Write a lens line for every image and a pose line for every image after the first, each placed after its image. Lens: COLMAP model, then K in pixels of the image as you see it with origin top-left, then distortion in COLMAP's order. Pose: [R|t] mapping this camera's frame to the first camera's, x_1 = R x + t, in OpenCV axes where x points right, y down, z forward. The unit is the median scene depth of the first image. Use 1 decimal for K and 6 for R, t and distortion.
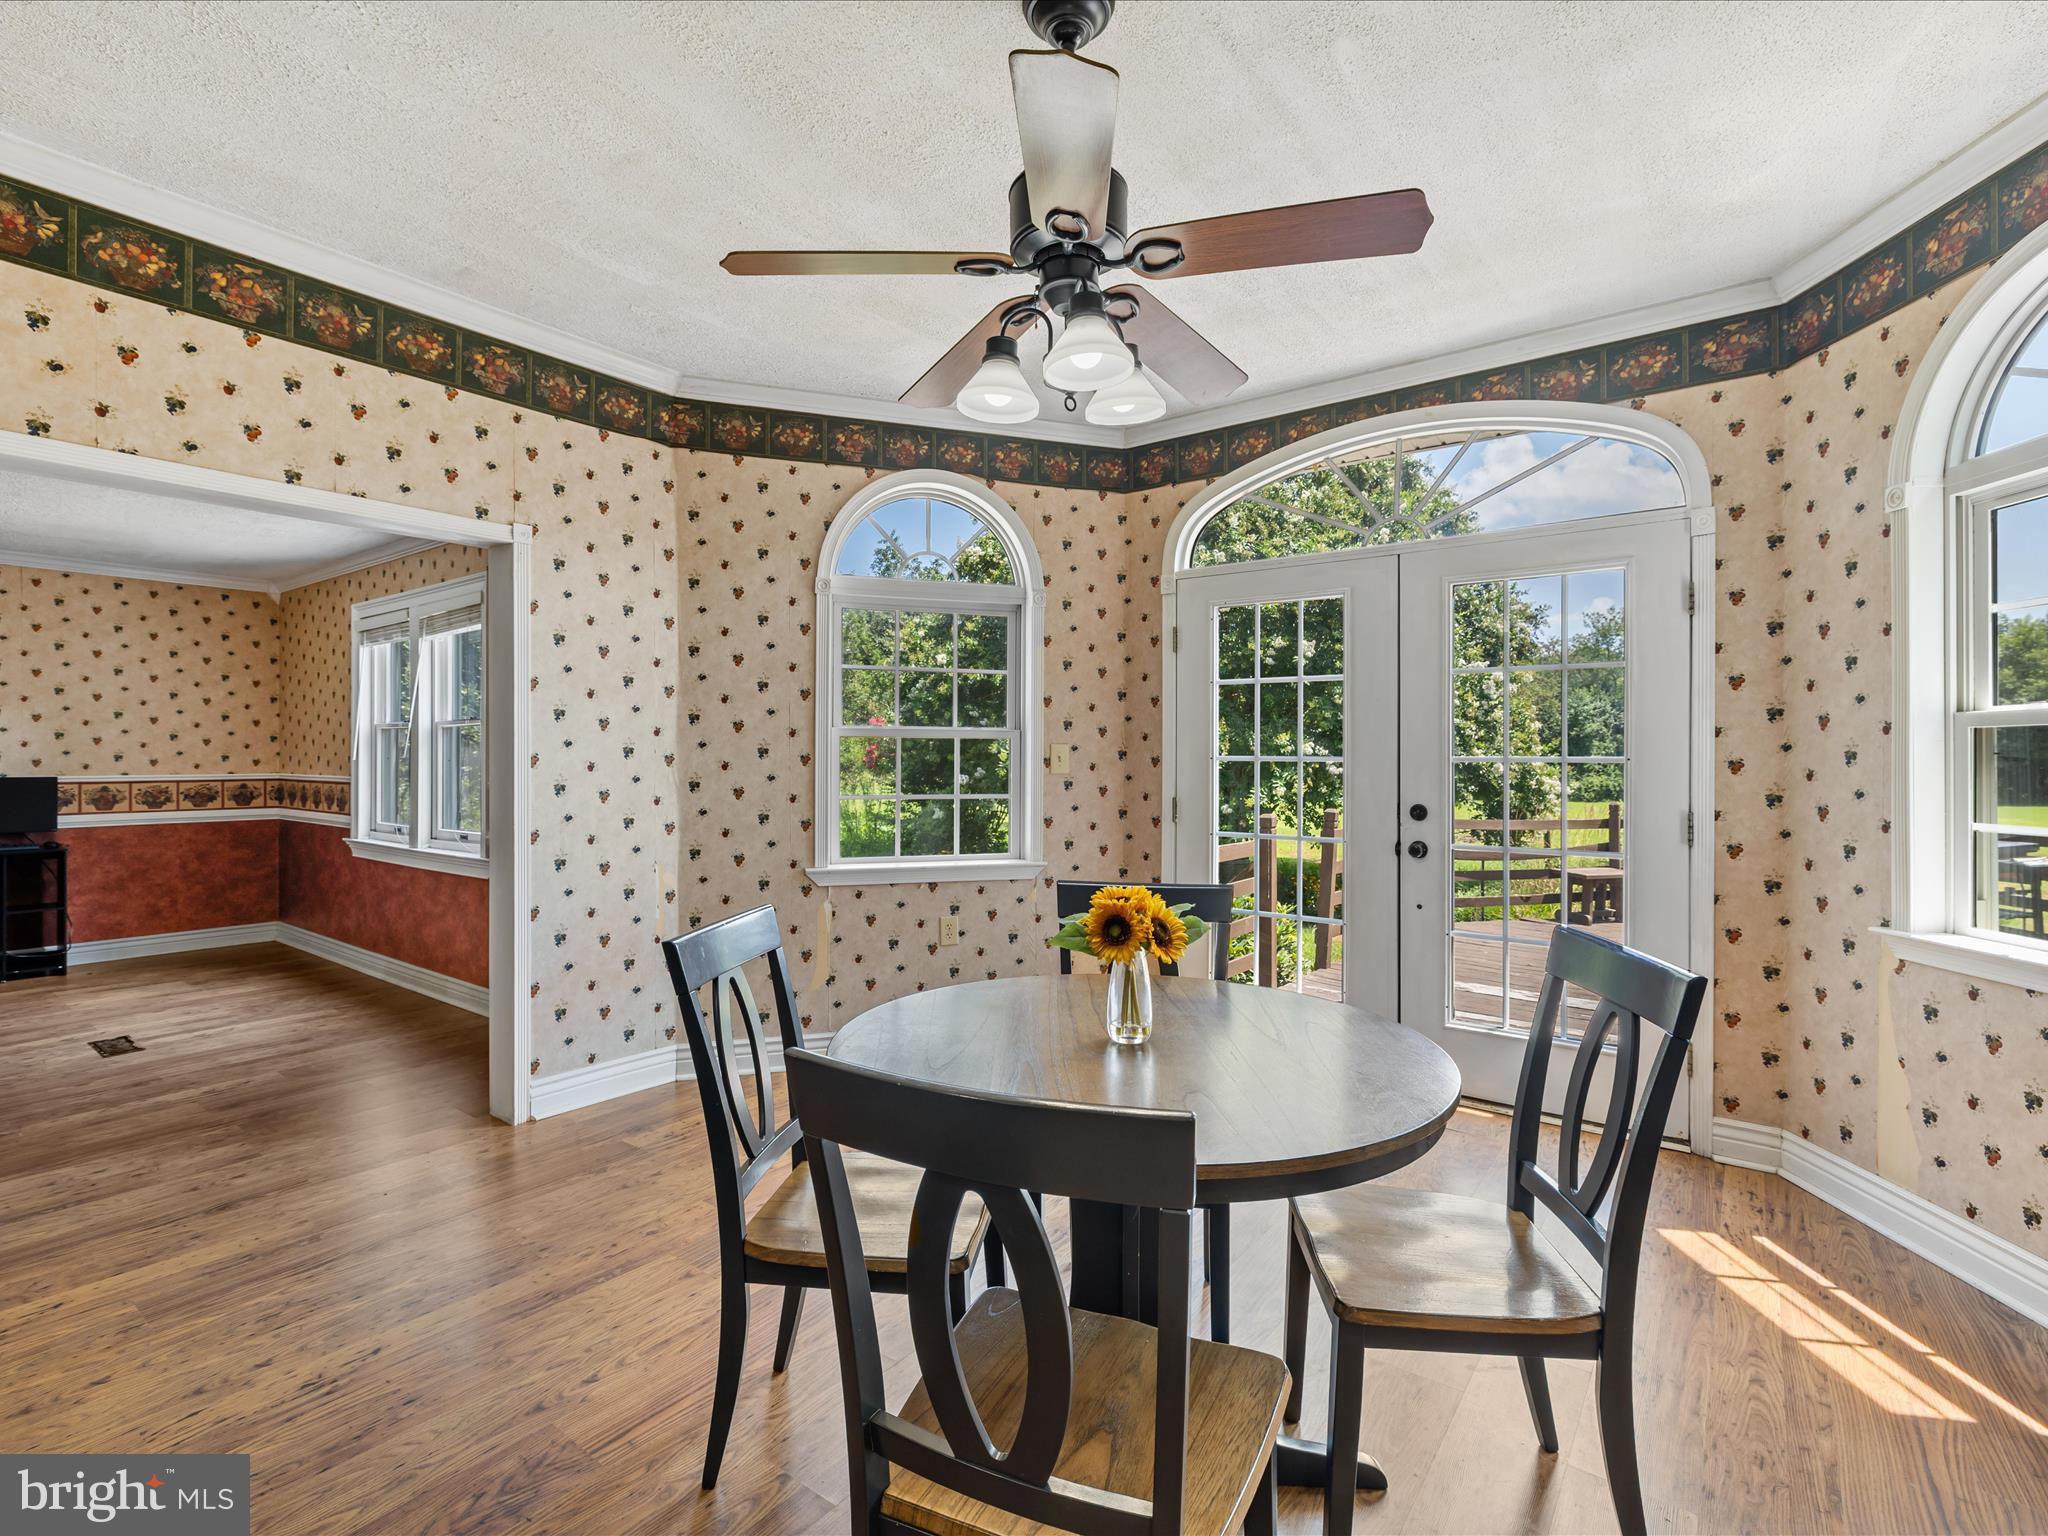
lens RADIAL K [[964.9, 0, 1021.9], [0, 964.9, 763.9], [0, 0, 1]] dist [-0.000008, -0.000079]
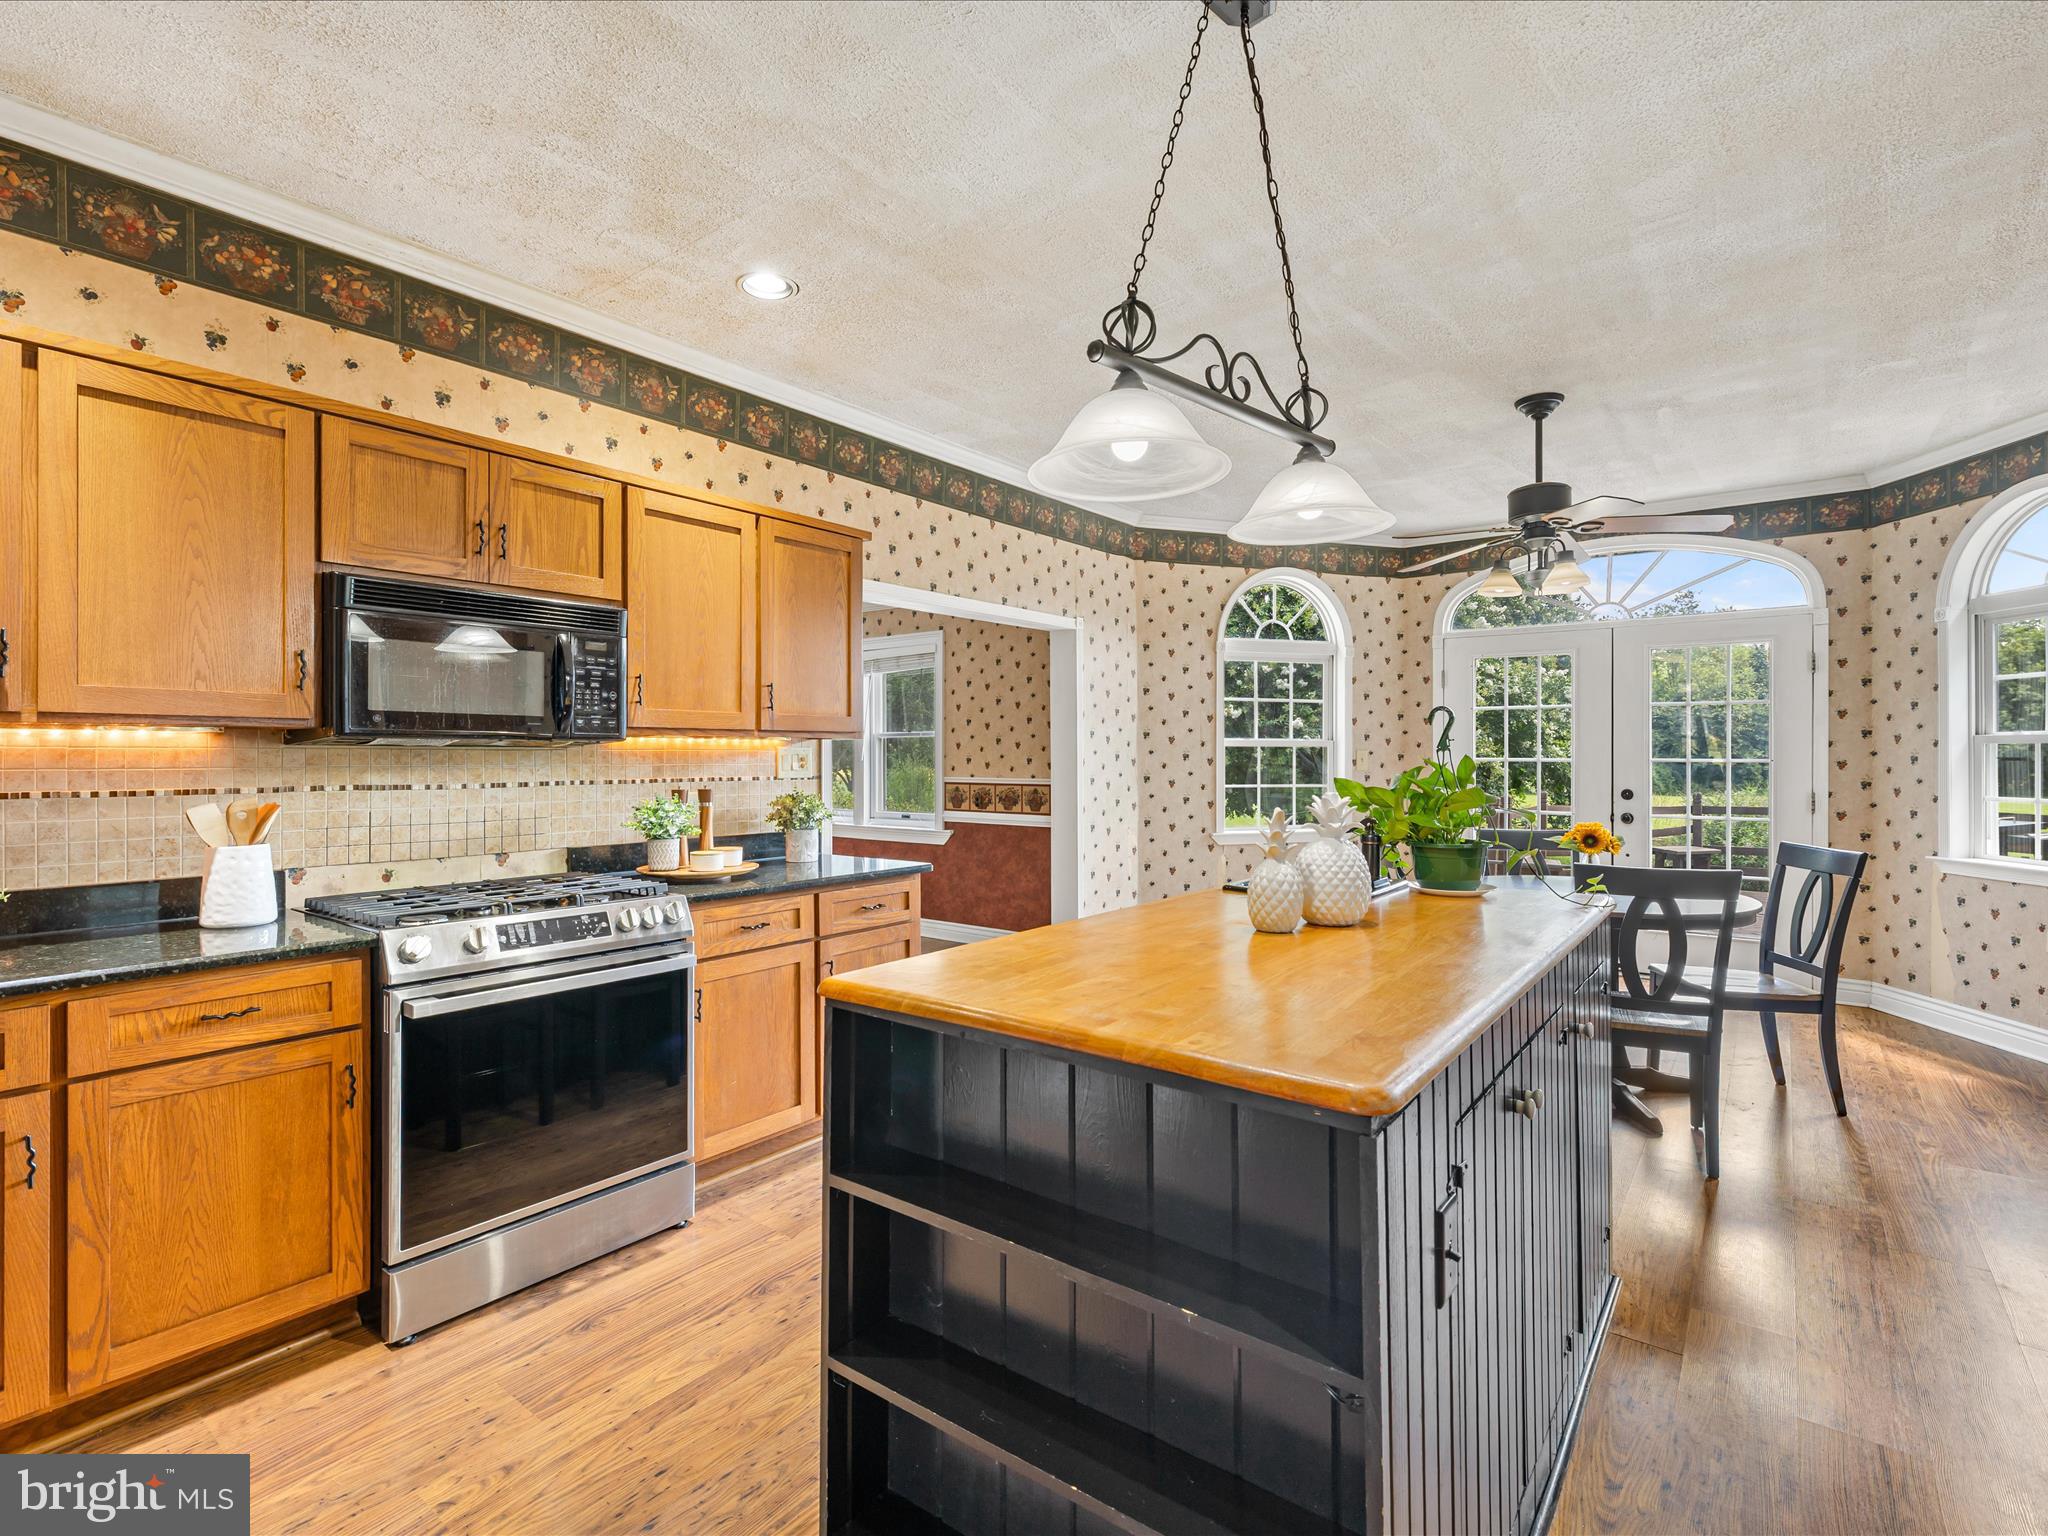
lens RADIAL K [[964.9, 0, 1026.4], [0, 964.9, 761.2], [0, 0, 1]] dist [-0.000008, -0.000079]
pose [[0.999892, -0.003072, -0.014337, -0.638587], [0.003095, 0.999994, 0.001646, -0.010782], [0.014332, -0.001691, 0.999896, -0.679285]]
